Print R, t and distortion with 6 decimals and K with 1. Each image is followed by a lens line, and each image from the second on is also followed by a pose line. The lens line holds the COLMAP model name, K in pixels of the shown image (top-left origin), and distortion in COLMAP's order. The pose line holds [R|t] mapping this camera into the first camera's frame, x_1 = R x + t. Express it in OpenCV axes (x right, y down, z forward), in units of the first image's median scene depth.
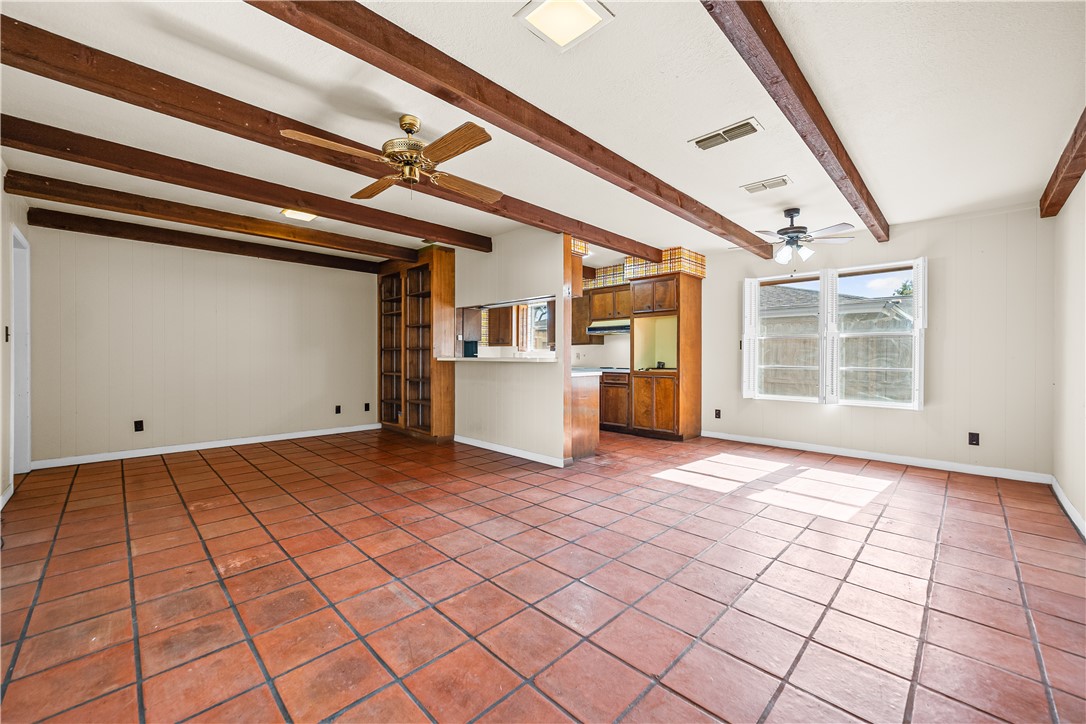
lens RADIAL K [[432.8, 0, 547.3], [0, 432.8, 359.1], [0, 0, 1]] dist [-0.015465, 0.005491]
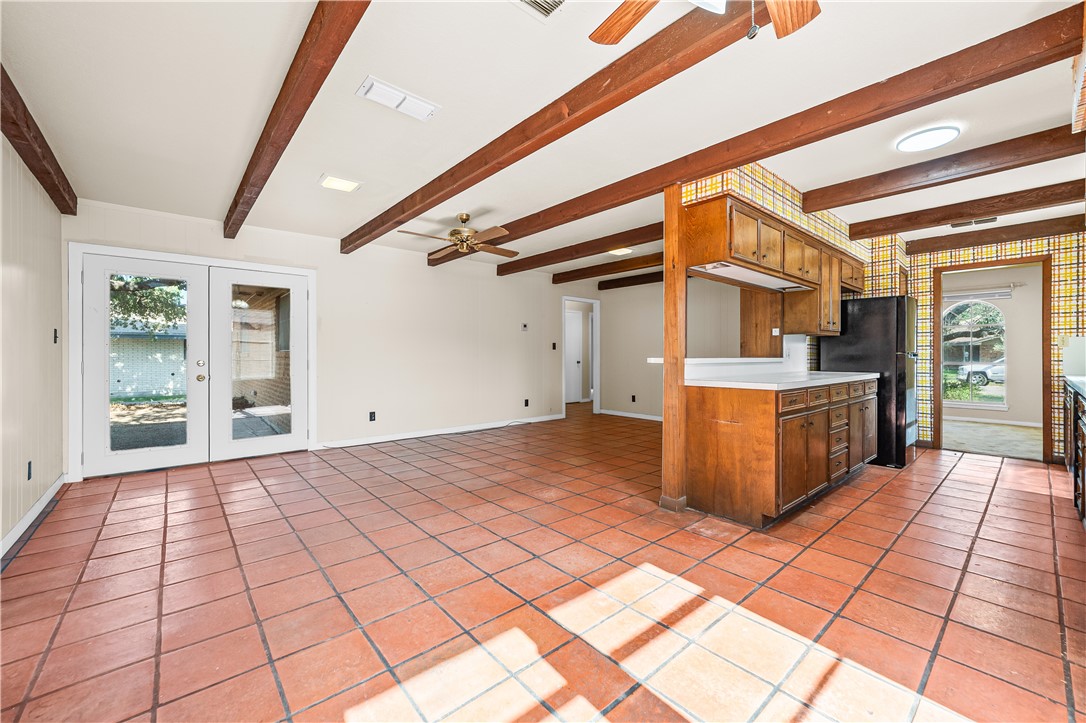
lens RADIAL K [[432.8, 0, 539.2], [0, 432.8, 354.5], [0, 0, 1]] dist [-0.015465, 0.005491]
pose [[-0.089999, -0.006092, -0.995923, 0.742804], [-0.008127, 0.999952, -0.005382, -0.002103], [0.995909, 0.007610, -0.090044, 0.809799]]
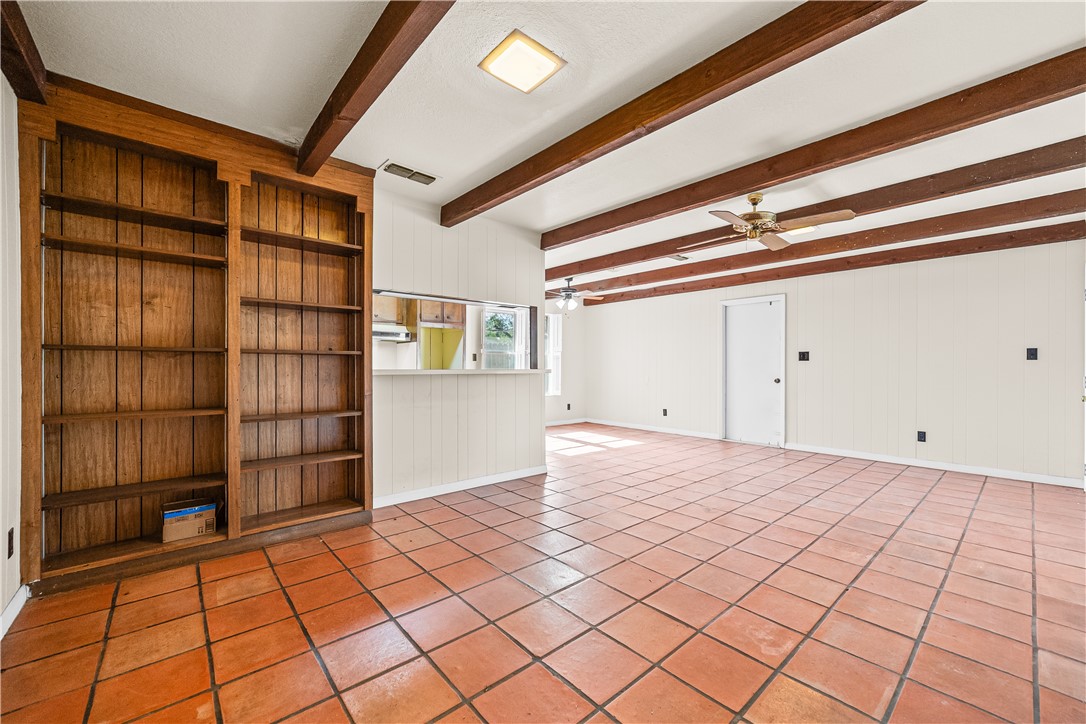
lens RADIAL K [[432.8, 0, 544.5], [0, 432.8, 366.1], [0, 0, 1]] dist [-0.015465, 0.005491]
pose [[0.071629, -0.002044, 0.997429, -0.966271], [0.002638, 0.999995, 0.001860, -0.010263], [-0.997428, 0.002498, 0.071634, 0.877176]]
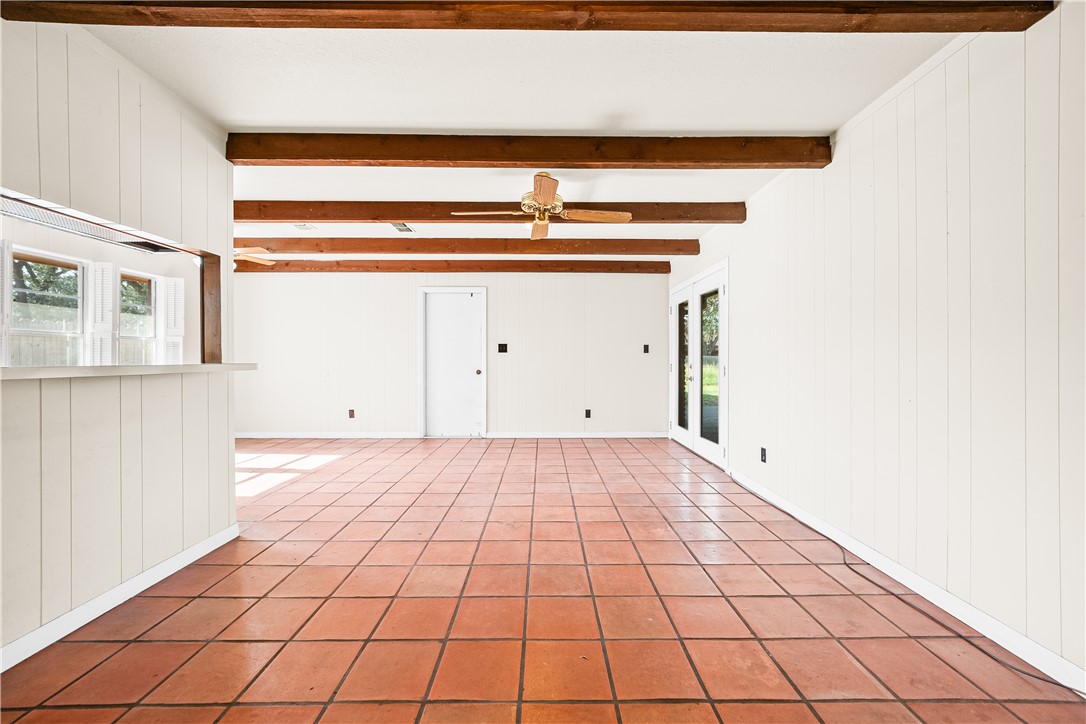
lens RADIAL K [[432.8, 0, 547.2], [0, 432.8, 360.6], [0, 0, 1]] dist [-0.015465, 0.005491]
pose [[-0.708977, -0.006262, 0.705203, -0.689869], [0.002321, 0.999934, 0.011212, -0.011222], [-0.705227, 0.009586, -0.708916, 1.063335]]
